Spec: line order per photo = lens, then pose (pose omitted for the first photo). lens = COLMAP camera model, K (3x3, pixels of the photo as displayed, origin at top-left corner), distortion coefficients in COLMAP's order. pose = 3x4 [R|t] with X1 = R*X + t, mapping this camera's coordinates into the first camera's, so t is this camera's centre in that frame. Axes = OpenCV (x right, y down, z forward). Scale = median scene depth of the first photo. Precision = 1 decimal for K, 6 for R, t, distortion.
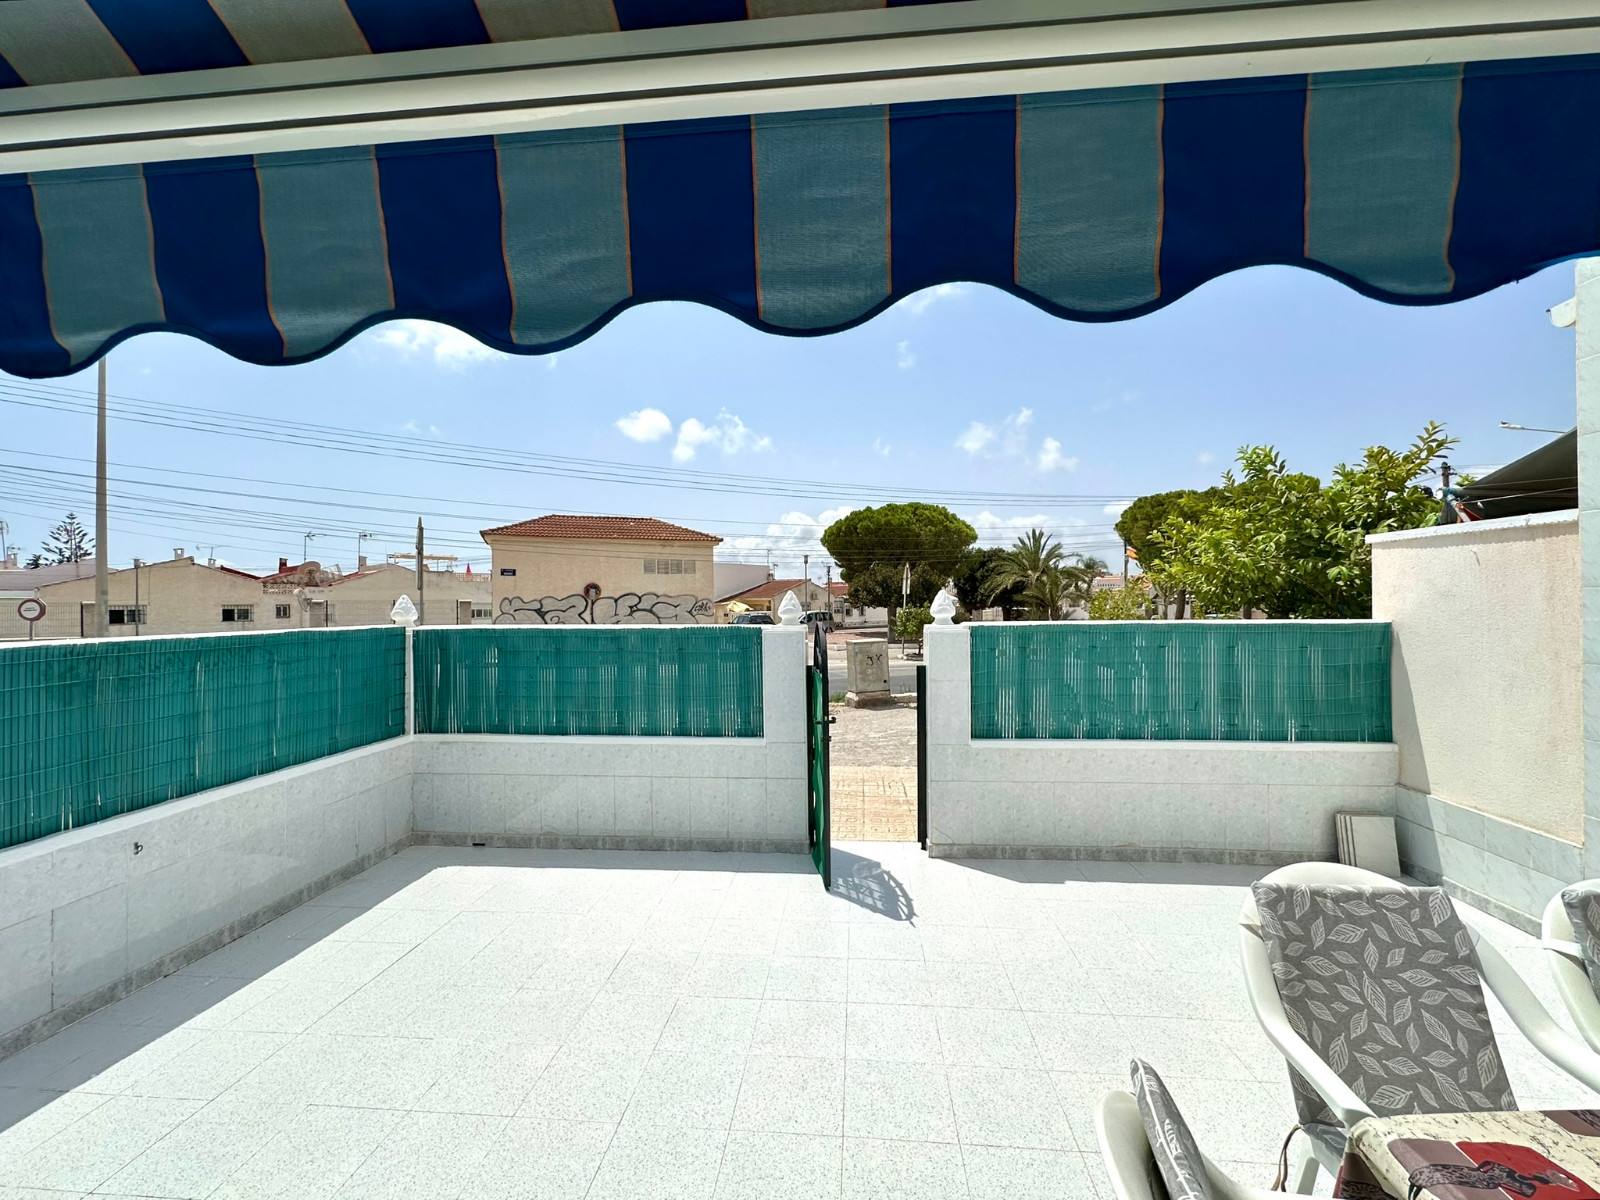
lens RADIAL K [[641.8, 0, 800.0], [0, 641.8, 600.0], [0, 0, 1]] dist [0.000101, 0.000278]
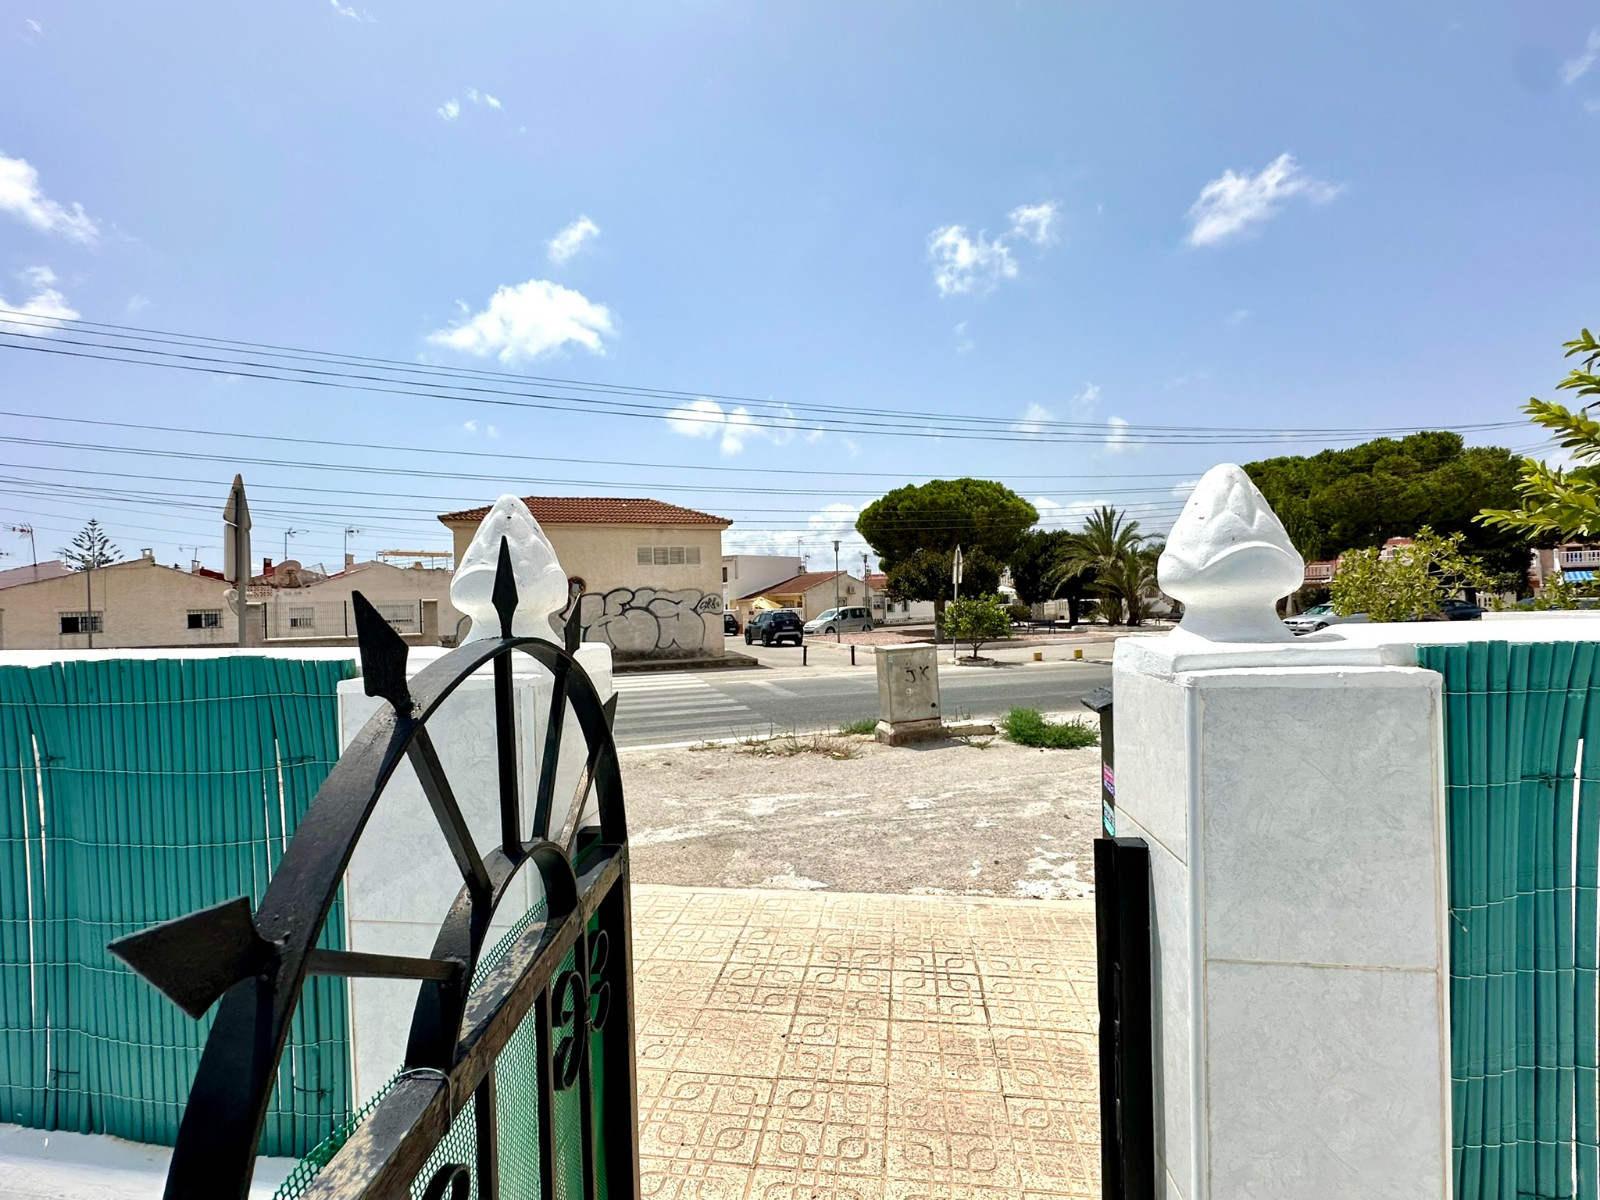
lens RADIAL K [[641.8, 0, 800.0], [0, 641.8, 600.0], [0, 0, 1]] dist [0.000101, 0.000278]
pose [[0.997434, -0.016642, -0.069636, 0.017607], [0.016953, 0.999849, 0.003875, 0.003977], [0.069561, -0.005046, 0.997565, 0.135397]]
